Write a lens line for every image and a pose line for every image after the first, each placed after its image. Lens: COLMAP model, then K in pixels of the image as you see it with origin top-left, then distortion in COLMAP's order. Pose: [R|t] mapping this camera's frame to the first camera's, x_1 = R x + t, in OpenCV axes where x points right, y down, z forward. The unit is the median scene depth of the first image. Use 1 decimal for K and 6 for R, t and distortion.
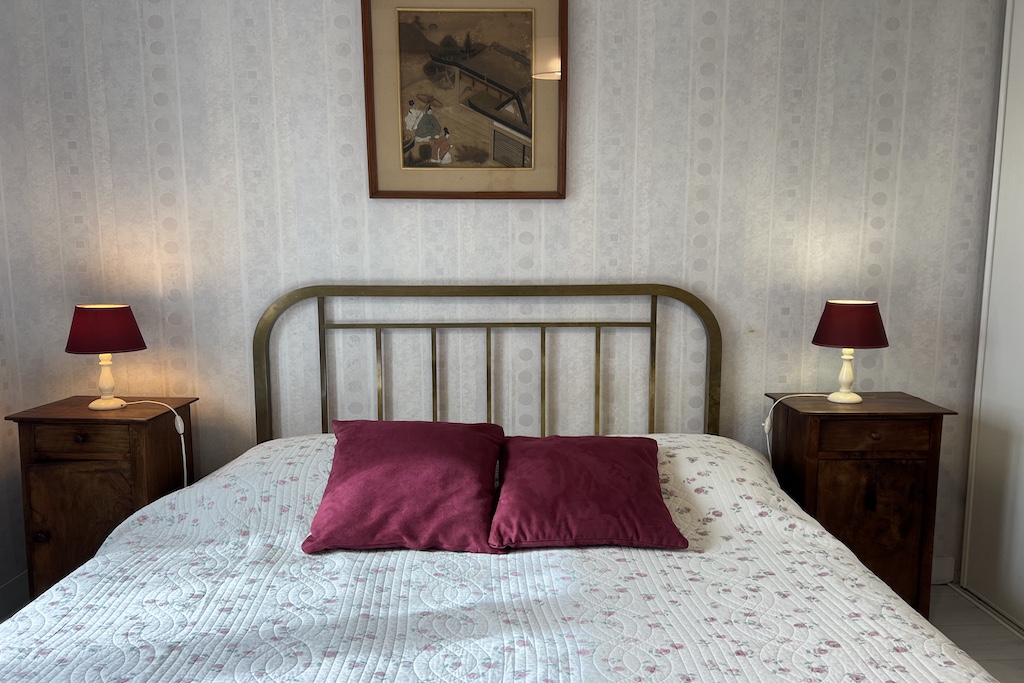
lens RADIAL K [[770.4, 0, 523.2], [0, 770.4, 360.8], [0, 0, 1]] dist [0.063572, -0.081055]
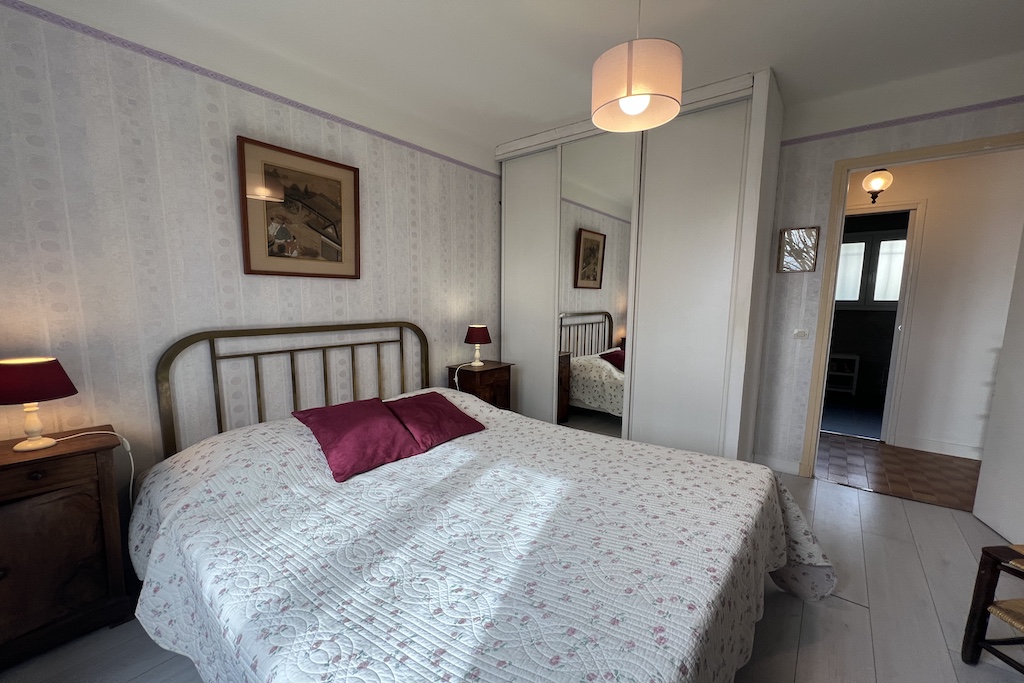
lens RADIAL K [[409.3, 0, 514.7], [0, 409.3, 348.6], [0, 0, 1]] dist [-0.001205, -0.000057]
pose [[0.631850, -0.089267, 0.769933, -0.507469], [0.094066, 0.994835, 0.038147, -0.039592], [-0.769362, 0.048322, 0.636983, 0.054231]]
